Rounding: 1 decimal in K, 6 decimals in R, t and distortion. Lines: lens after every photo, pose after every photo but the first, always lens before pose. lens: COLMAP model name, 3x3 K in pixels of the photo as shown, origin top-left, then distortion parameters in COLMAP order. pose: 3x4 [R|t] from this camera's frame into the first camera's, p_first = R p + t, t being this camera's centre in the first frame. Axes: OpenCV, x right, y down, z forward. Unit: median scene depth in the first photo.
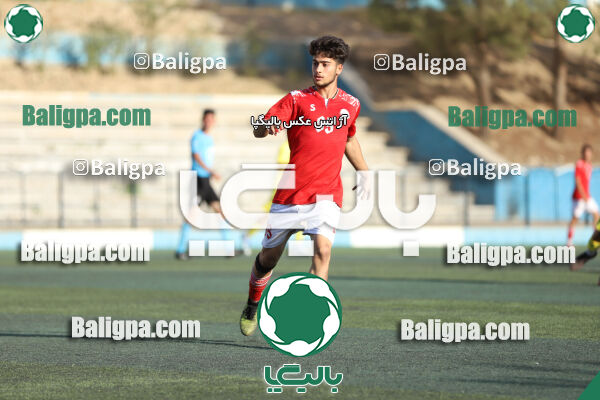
lens RADIAL K [[3658.4, 0, 300.7], [0, 3658.4, 169.8], [0, 0, 1]] dist [1.316951, 0.000000]
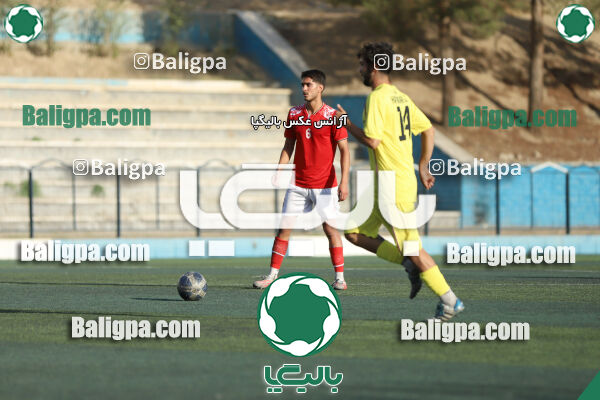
lens RADIAL K [[3658.4, 0, 285.5], [0, 3658.4, 212.7], [0, 0, 1]] dist [1.316951, 0.000000]
pose [[0.999998, -0.000042, 0.001890, 0.011233], [0.000029, 0.999978, 0.006665, 0.004940], [-0.001890, -0.006665, 0.999976, 0.155151]]
